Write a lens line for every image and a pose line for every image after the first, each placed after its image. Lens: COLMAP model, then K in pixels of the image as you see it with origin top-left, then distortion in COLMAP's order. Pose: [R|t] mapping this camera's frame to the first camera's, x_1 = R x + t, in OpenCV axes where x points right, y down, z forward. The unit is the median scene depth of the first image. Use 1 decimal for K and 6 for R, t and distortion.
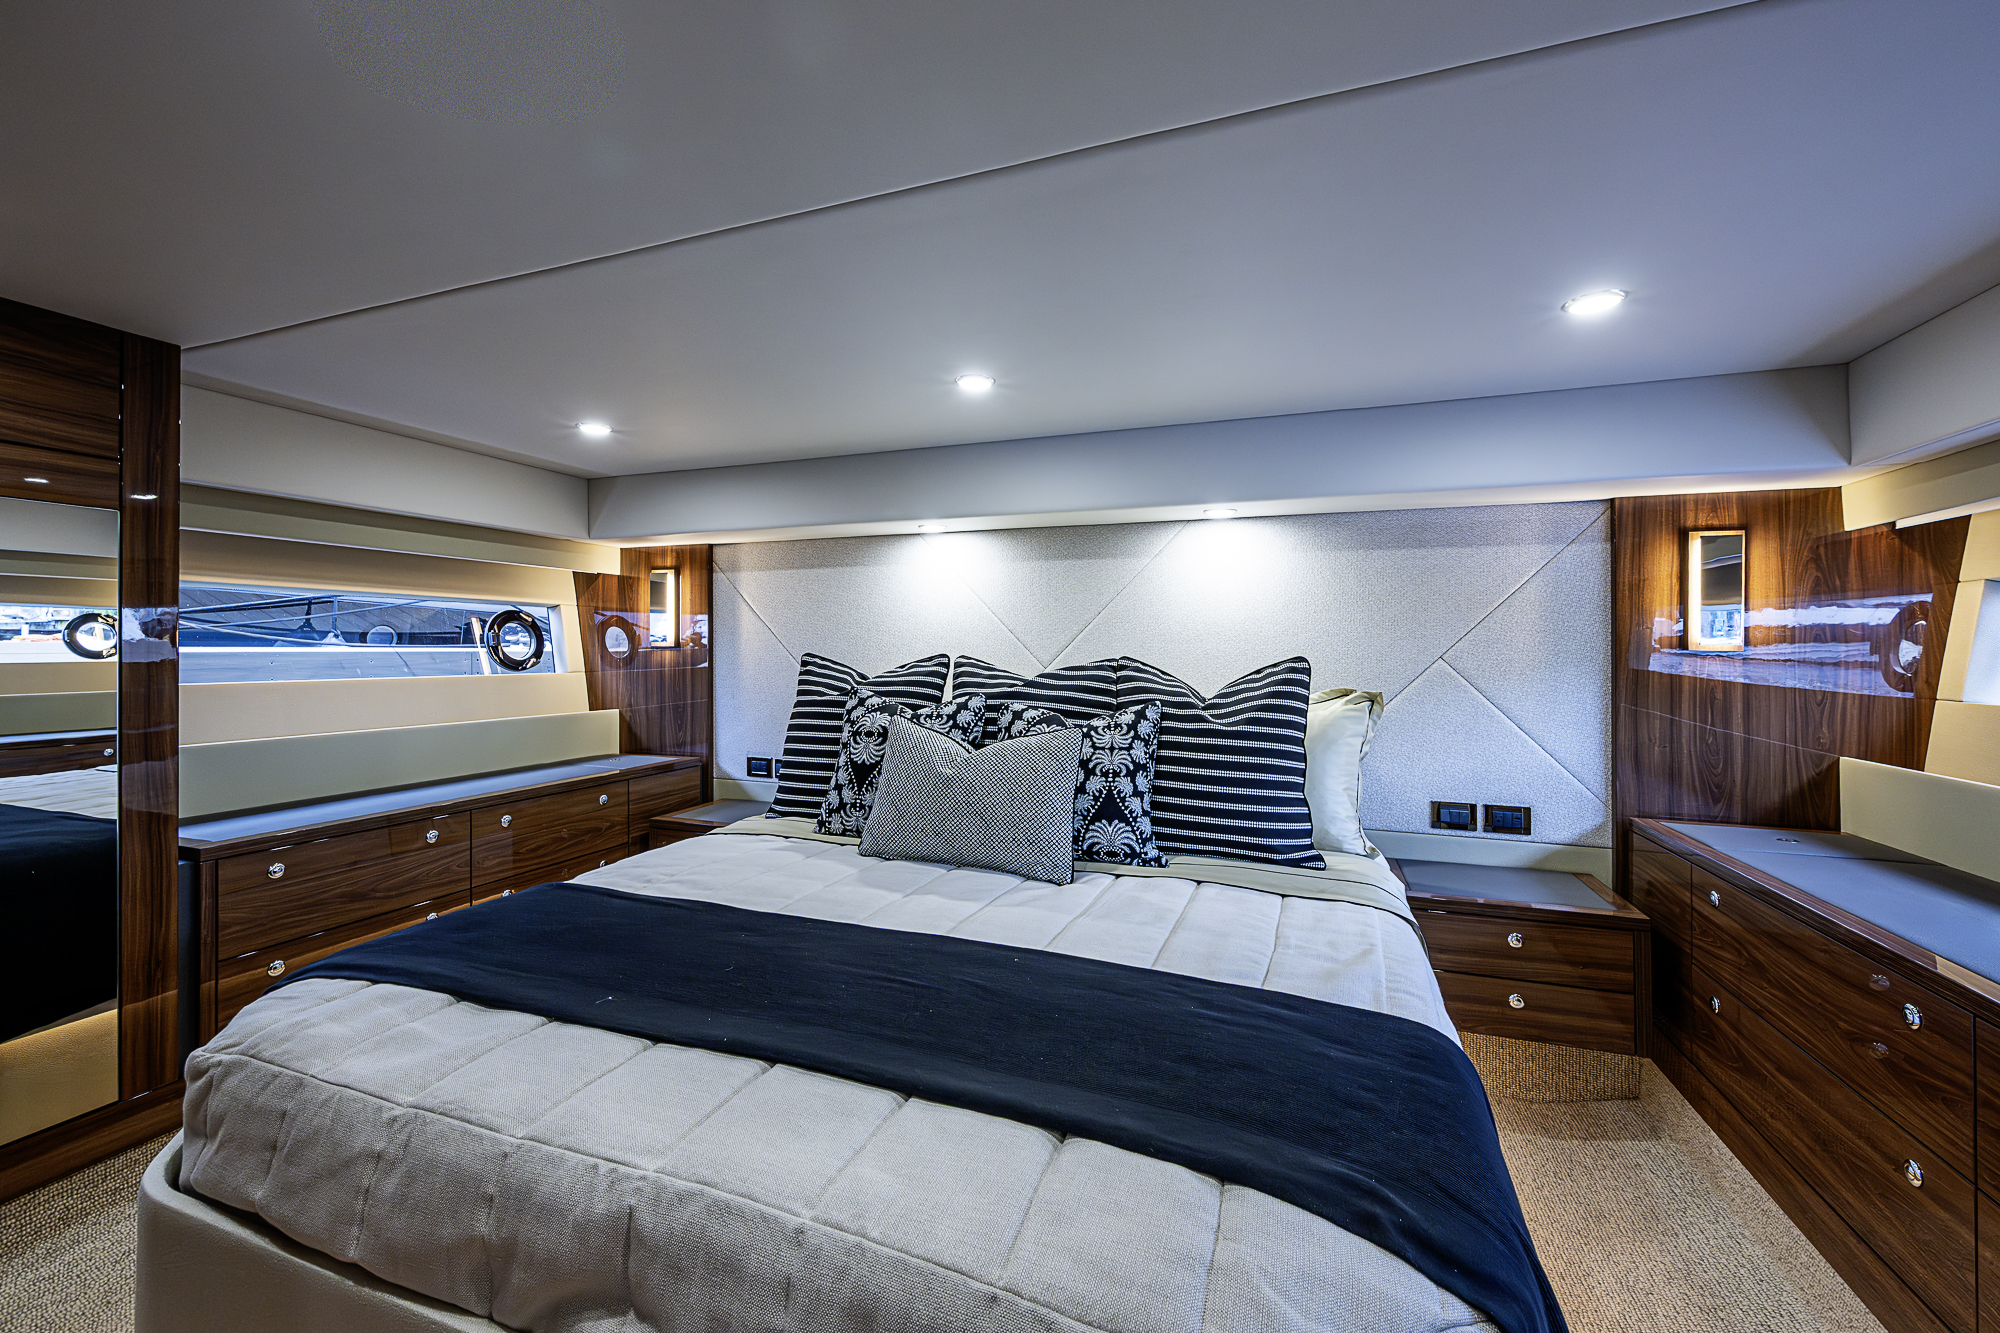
lens RADIAL K [[795.6, 0, 1010.2], [0, 795.6, 645.2], [0, 0, 1]] dist [0.000305, -0.000005]
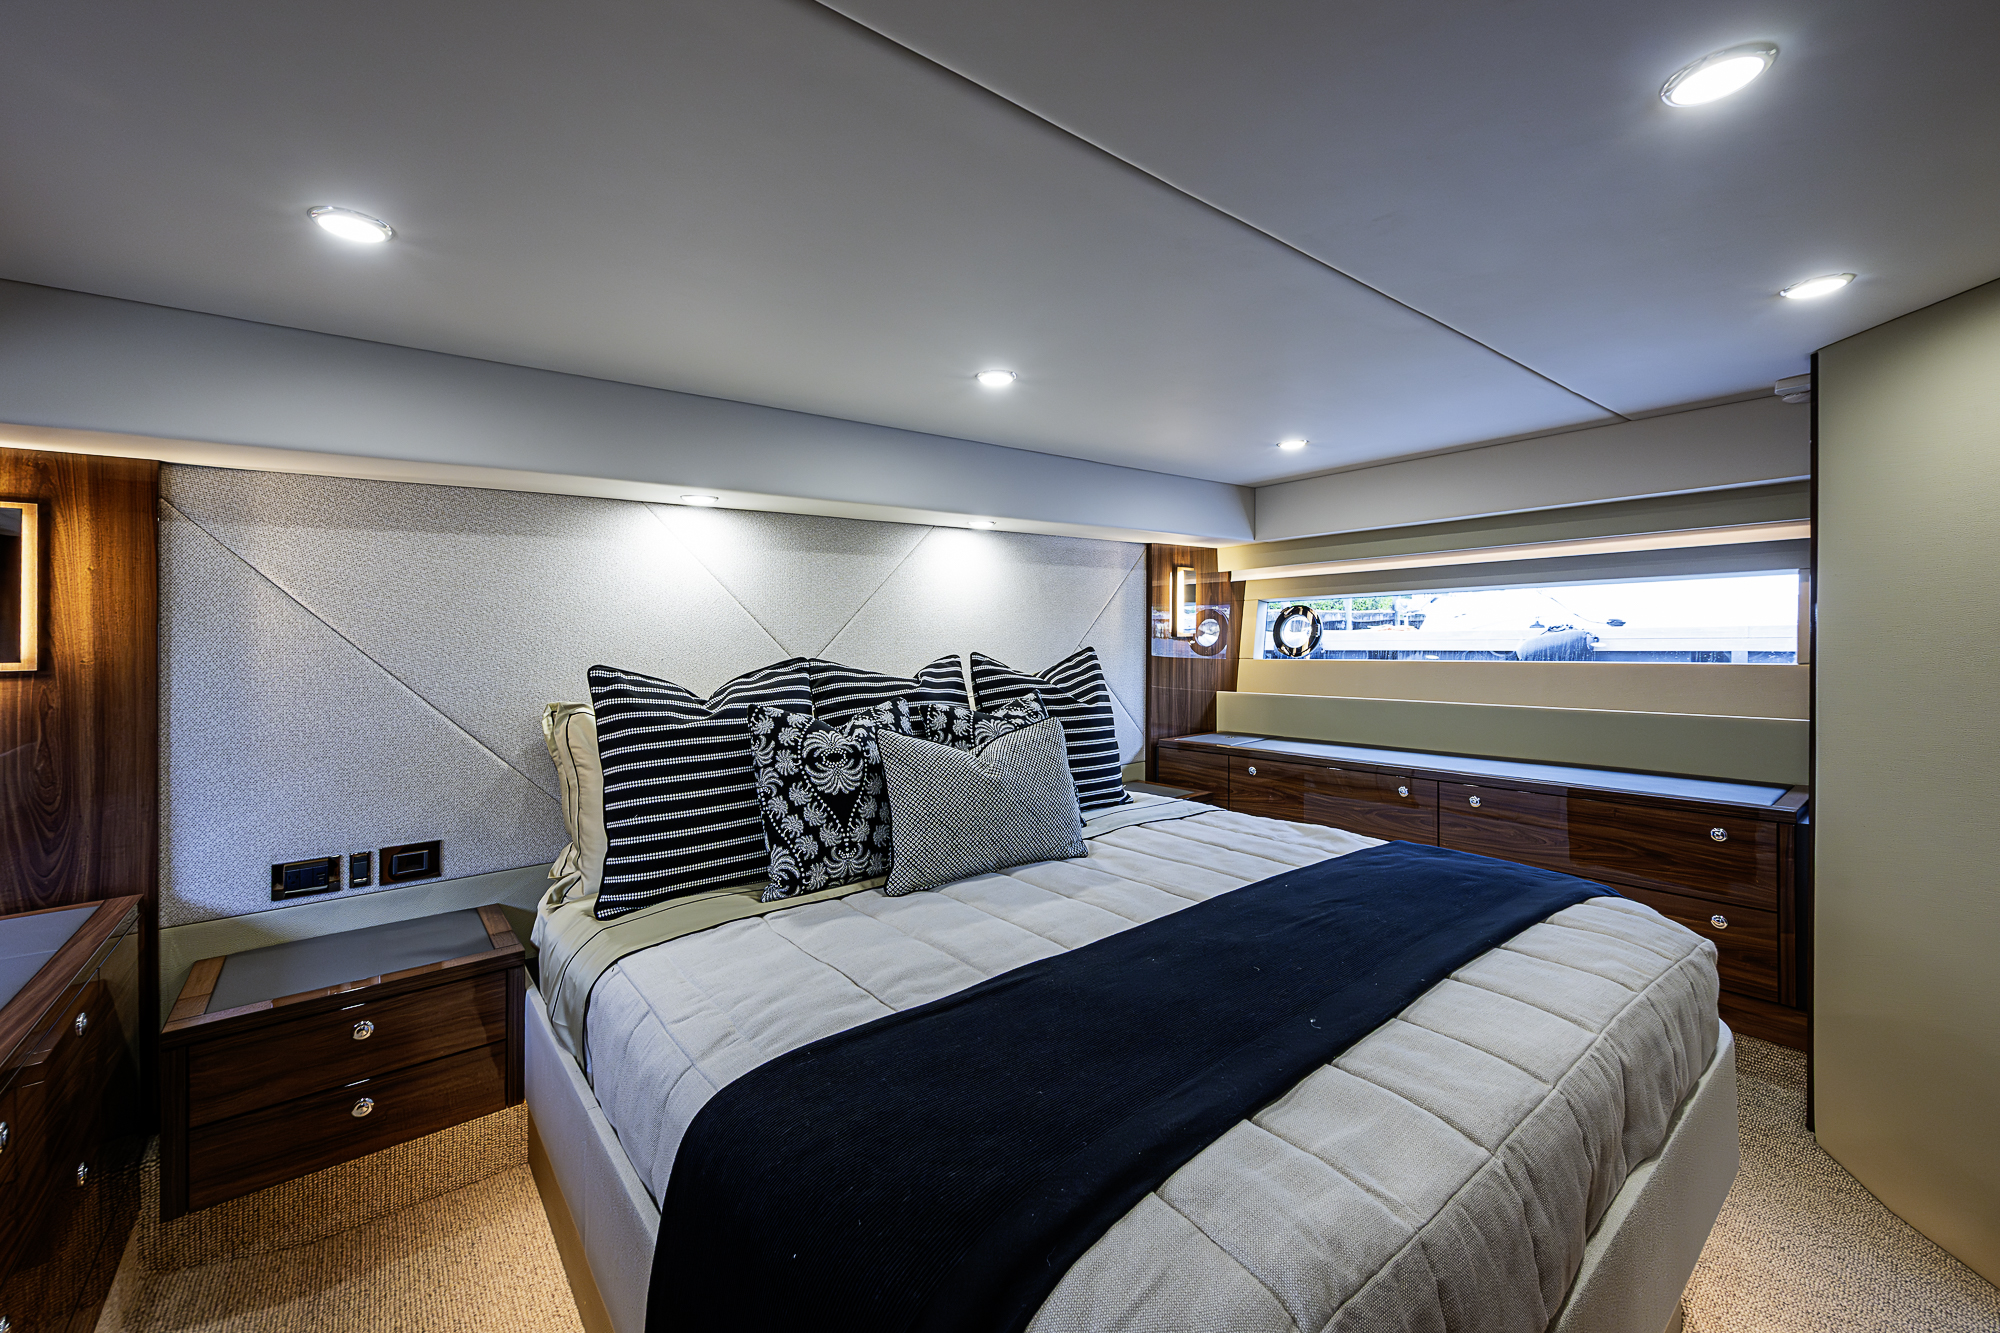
lens RADIAL K [[756.1, 0, 1059.2], [0, 756.1, 653.4], [0, 0, 1]] dist [-0.002697, -0.000230]
pose [[0.525614, -0.036855, 0.849925, -0.639101], [0.021001, 0.999319, 0.030346, -0.012548], [-0.850464, 0.001899, 0.526030, 0.354708]]
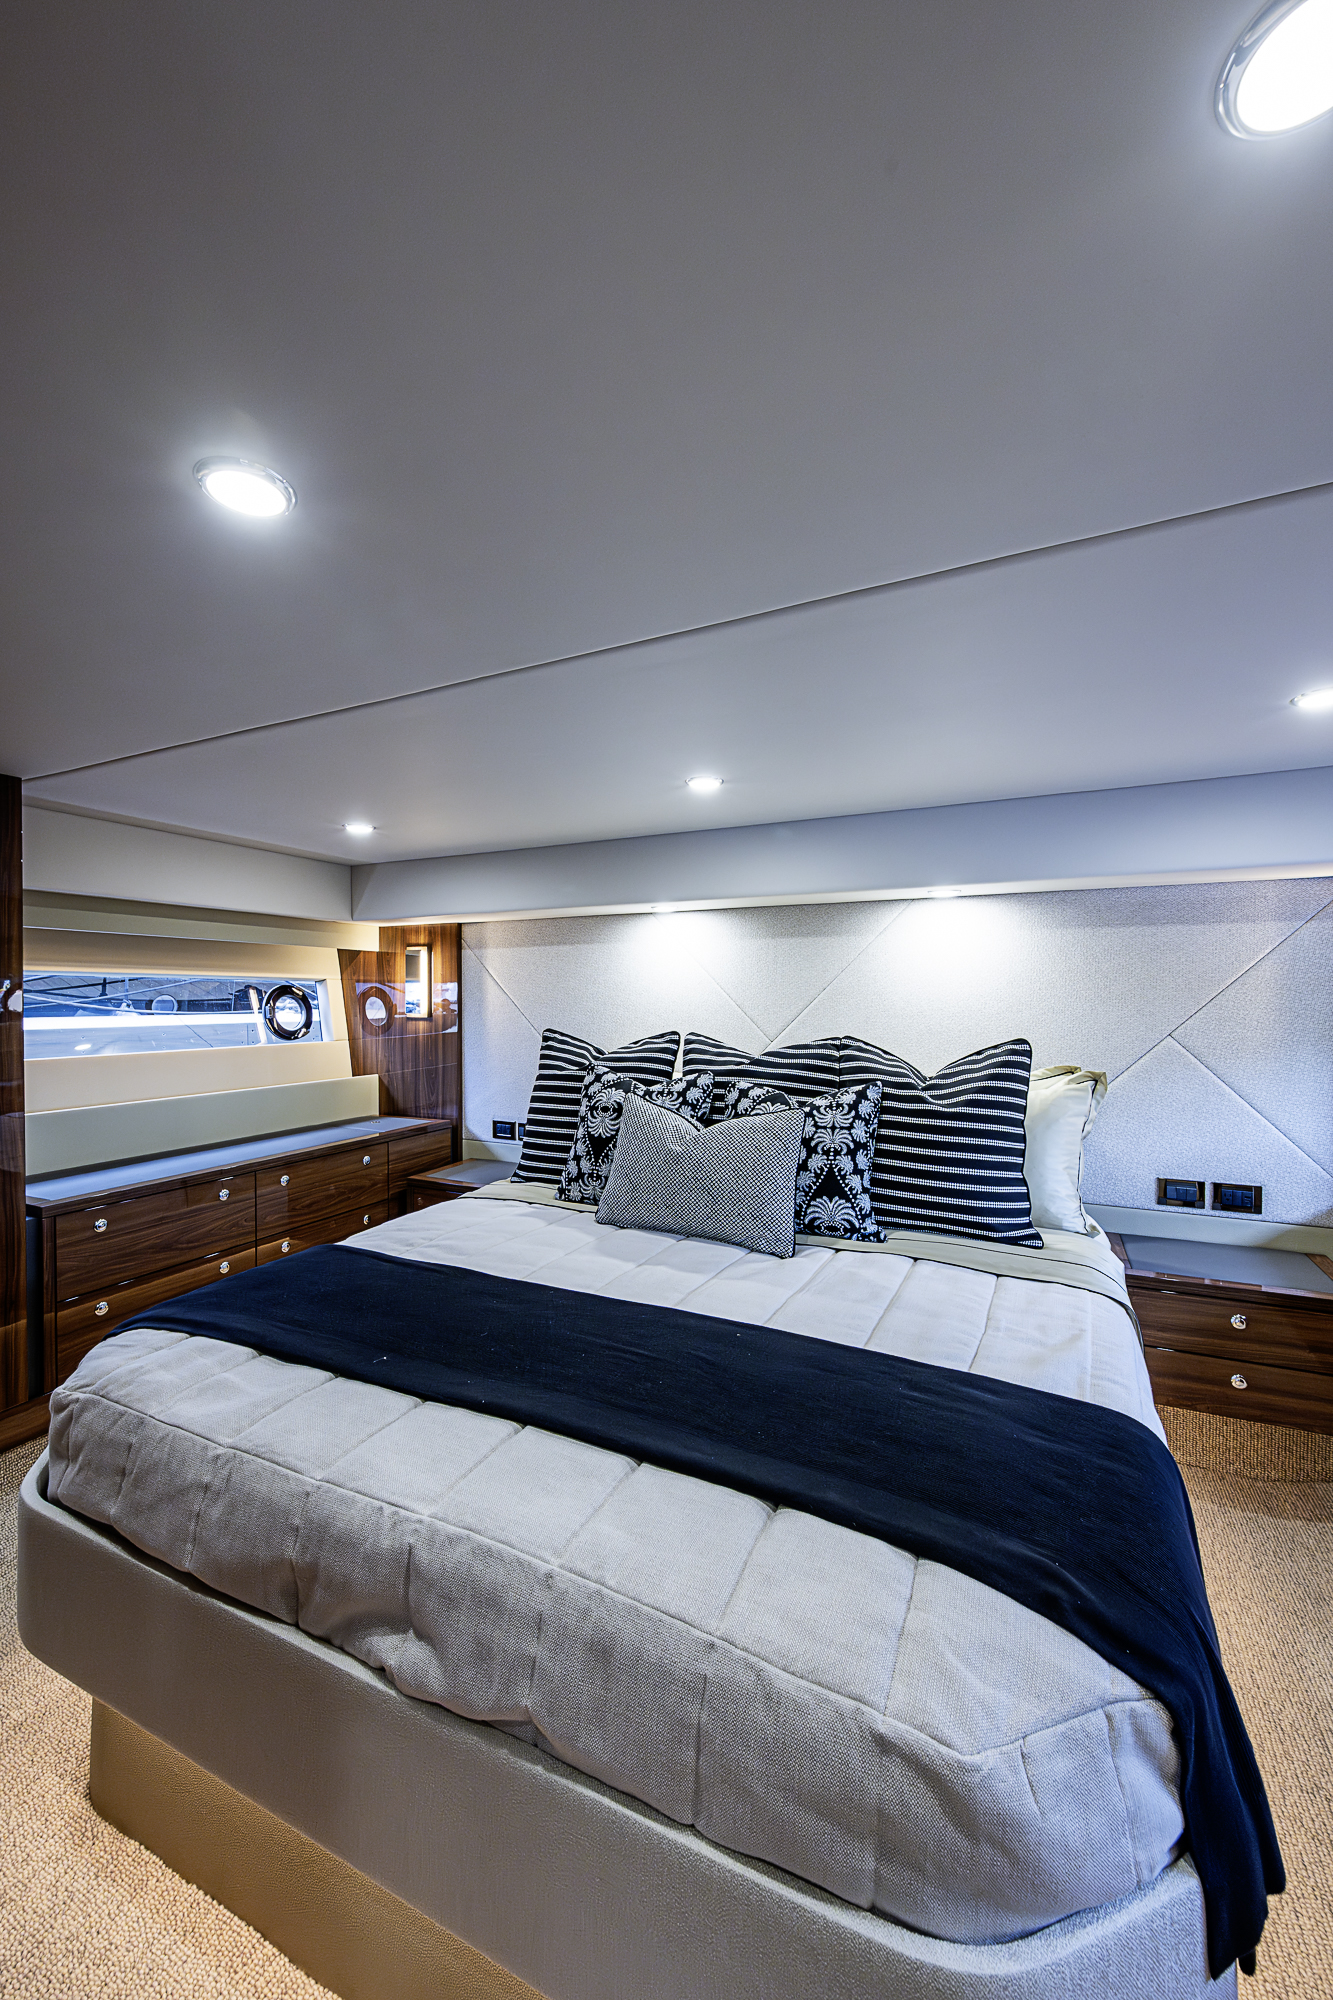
lens RADIAL K [[780.1, 0, 669.8], [0, 780.1, 1011.3], [0, 0, 1]] dist [-0.001610, 0.000272]
pose [[0.995783, 0.001515, -0.091728, 0.005802], [0.000357, 0.999792, 0.020386, -0.037786], [0.091740, -0.020333, 0.995575, -0.036207]]
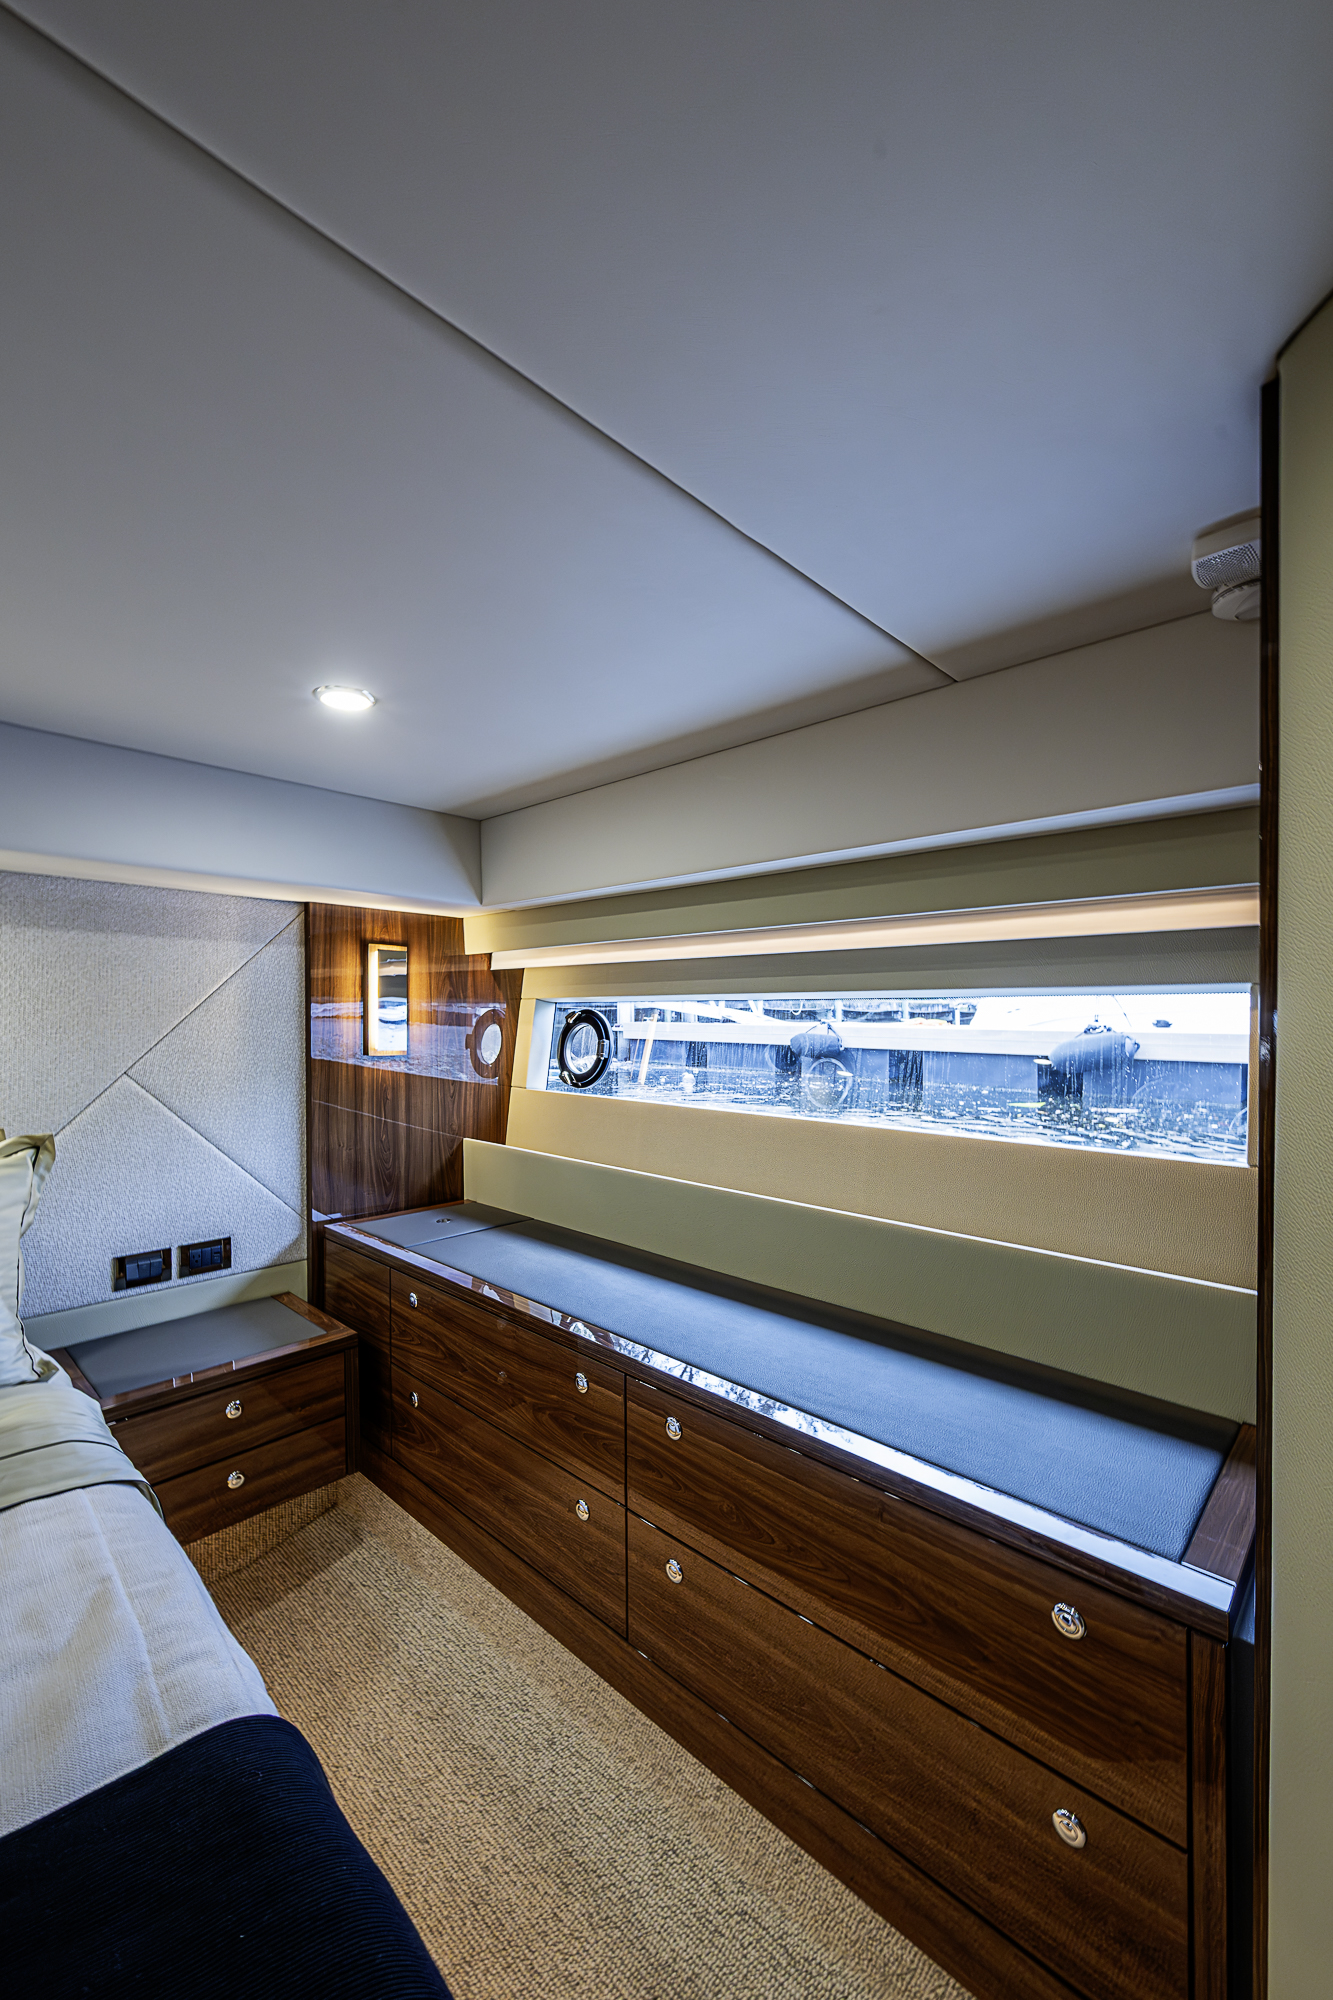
lens RADIAL K [[809.8, 0, 667.5], [0, 809.8, 1023.8], [0, 0, 1]] dist [-0.003732, -0.000278]
pose [[0.409234, -0.007326, 0.912400, 0.029915], [-0.006297, 0.999921, 0.010853, -0.050185], [-0.912408, -0.010187, 0.409156, 0.193461]]
